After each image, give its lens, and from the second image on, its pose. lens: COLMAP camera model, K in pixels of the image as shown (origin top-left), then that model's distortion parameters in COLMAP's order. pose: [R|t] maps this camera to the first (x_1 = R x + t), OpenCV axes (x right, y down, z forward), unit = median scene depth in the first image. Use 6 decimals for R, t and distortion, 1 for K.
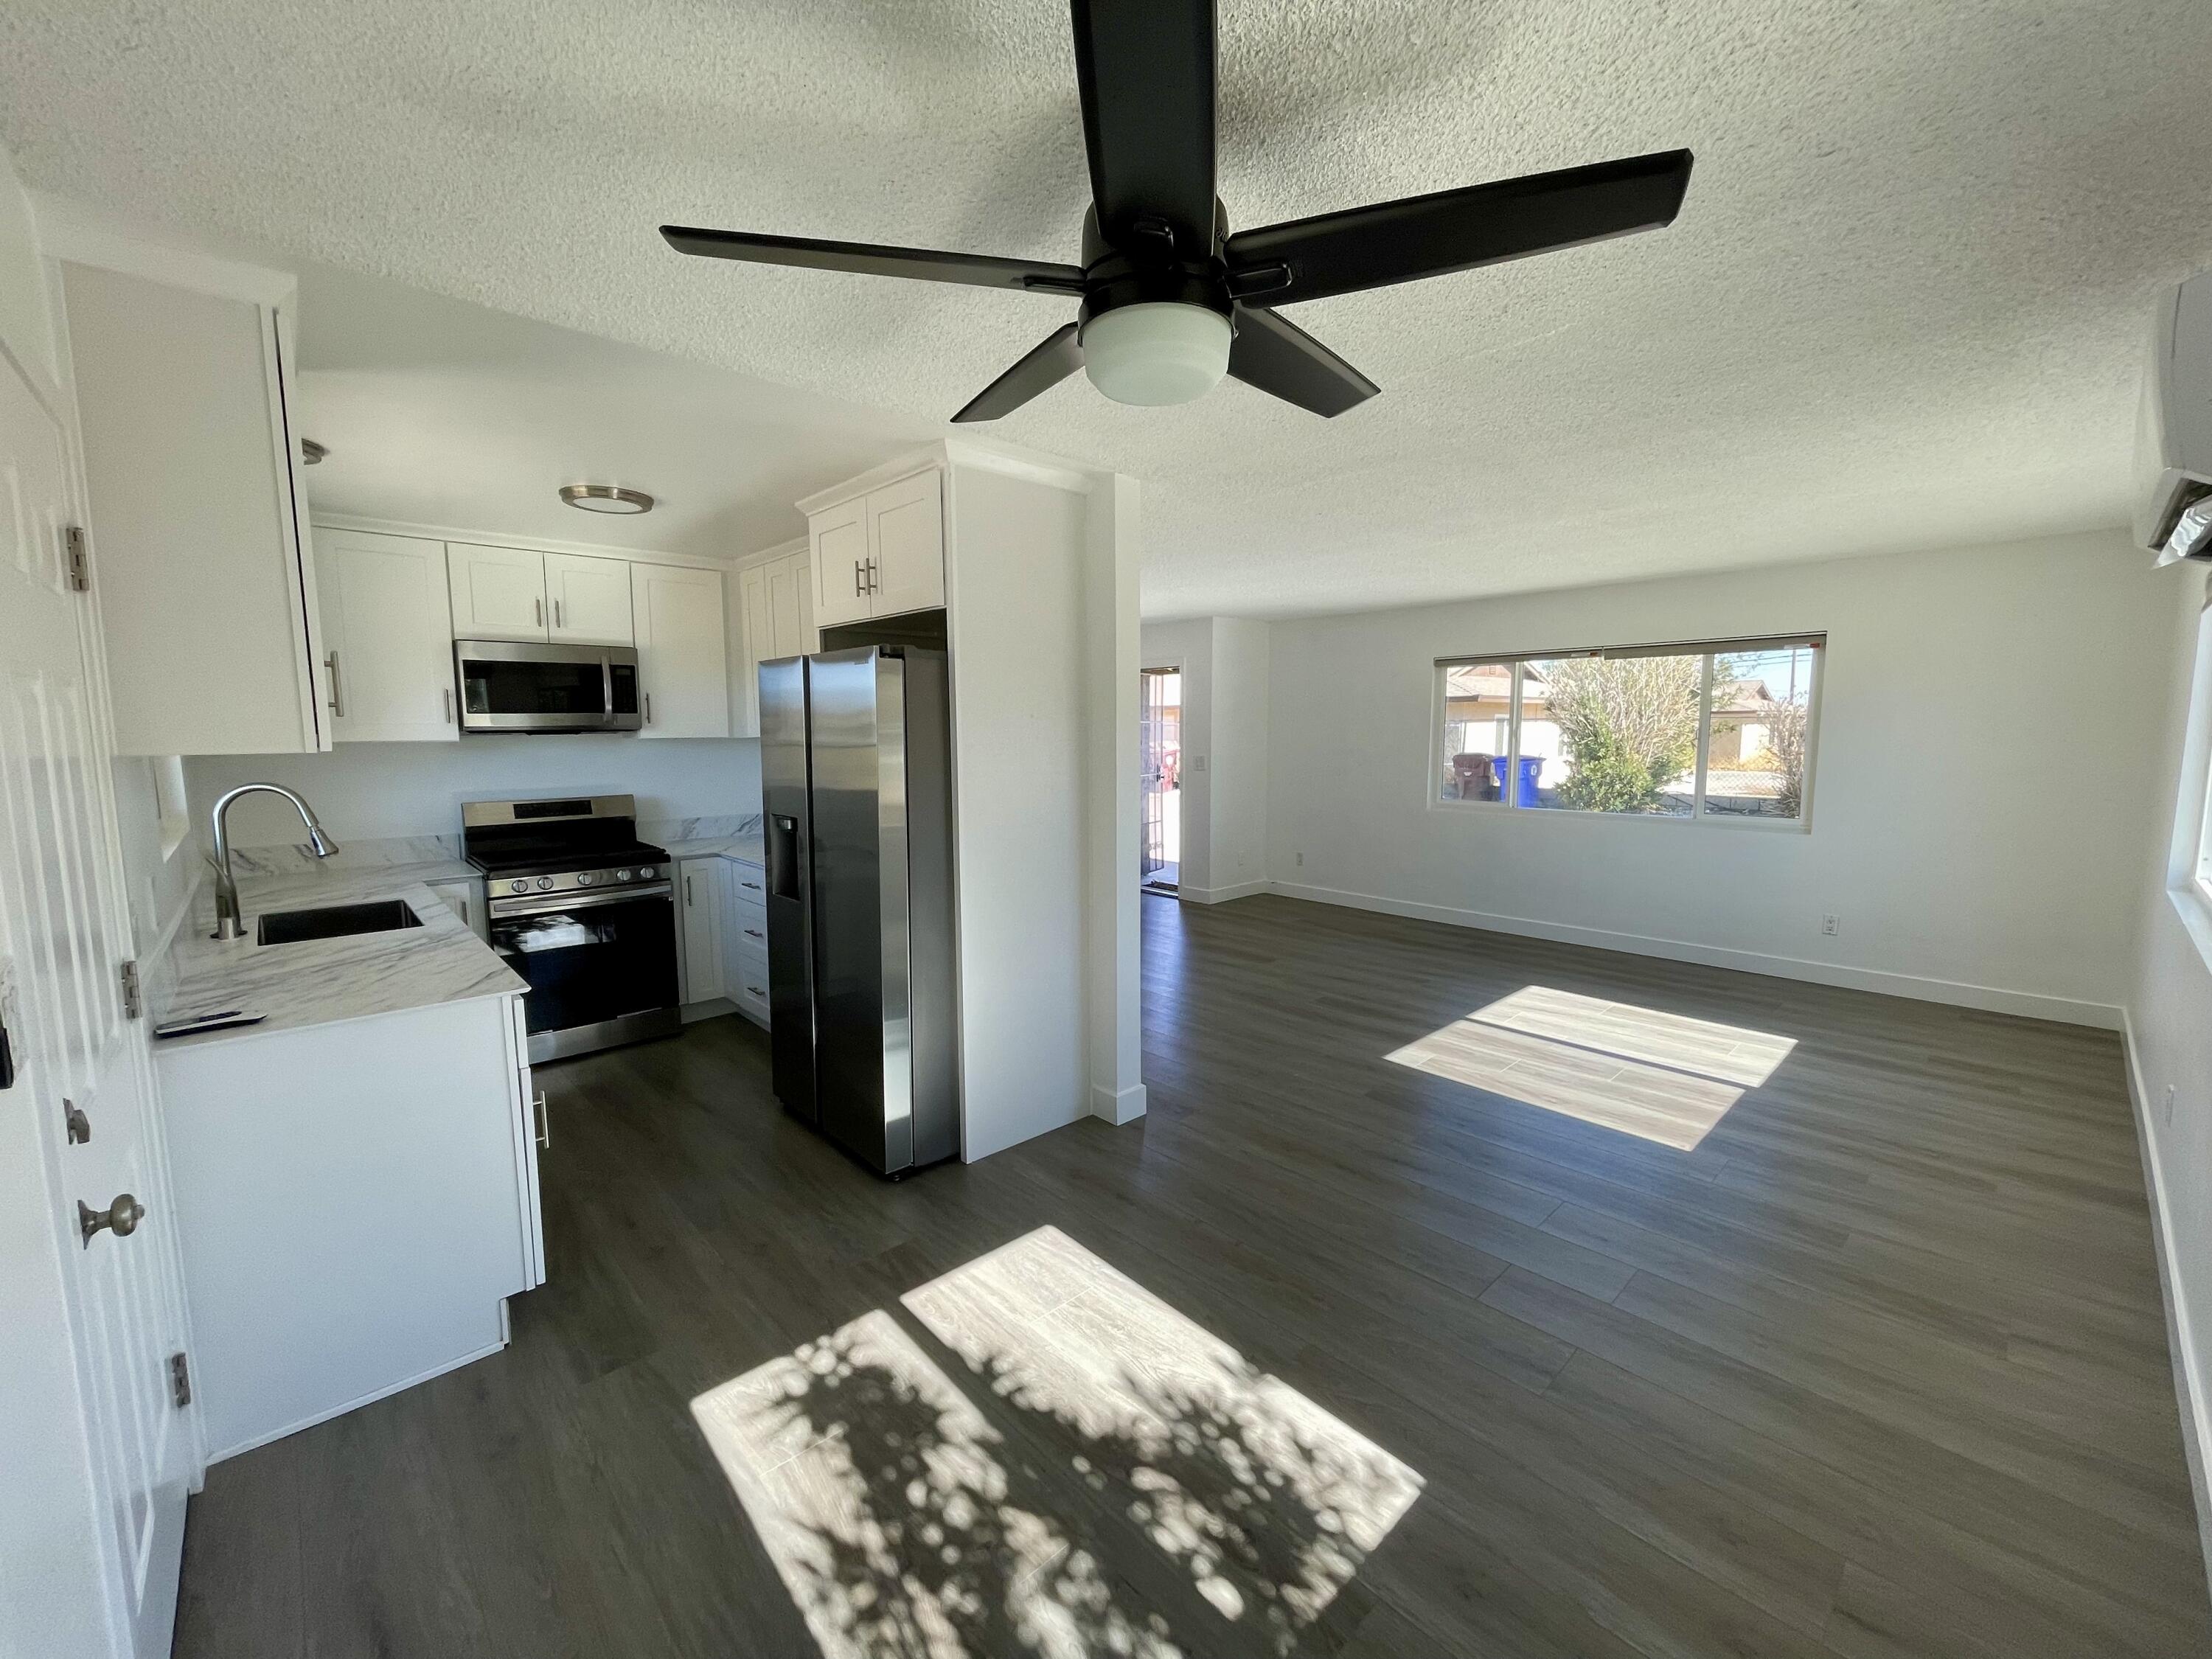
lens RADIAL K [[893.5, 0, 1081.1], [0, 893.5, 820.3], [0, 0, 1]] dist [-0.000194, -0.000072]
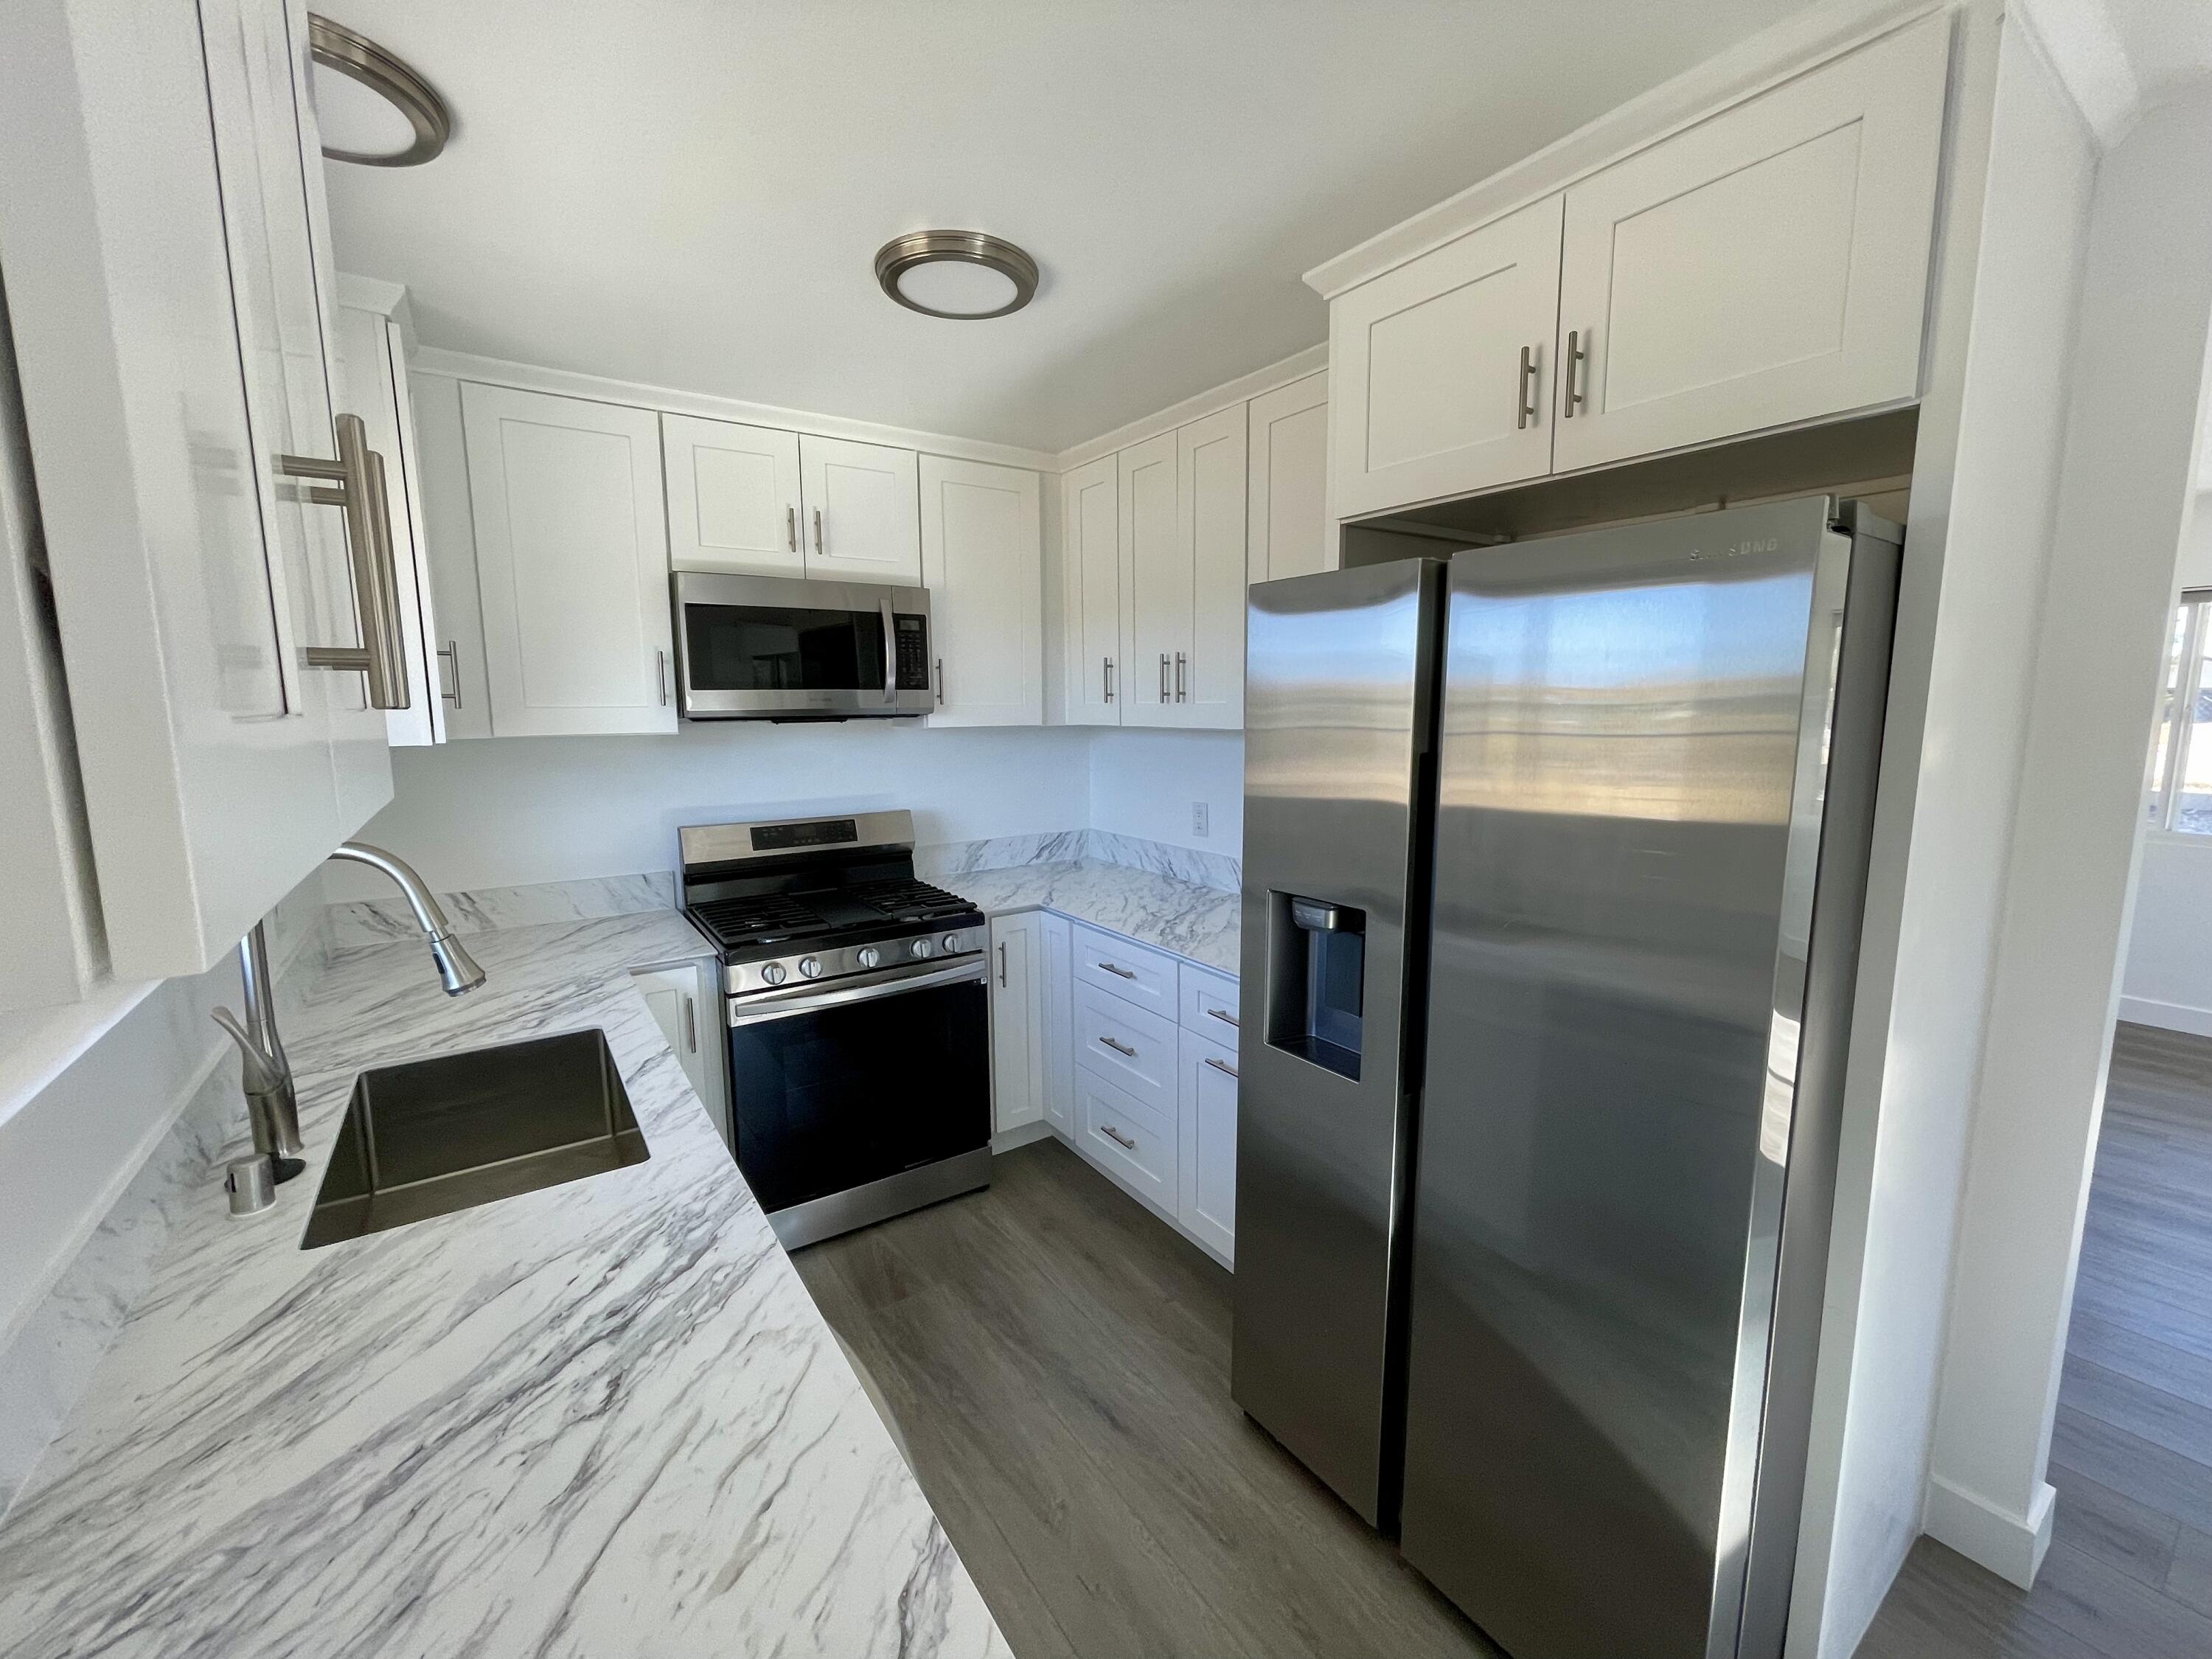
lens RADIAL K [[890.7, 0, 1098.5], [0, 890.7, 827.5], [0, 0, 1]] dist [-0.000563, -0.000159]
pose [[0.991167, 0.019660, -0.131156, -0.306736], [-0.014842, 0.999182, 0.037613, -0.049181], [0.131788, -0.035334, 0.990648, 0.399466]]
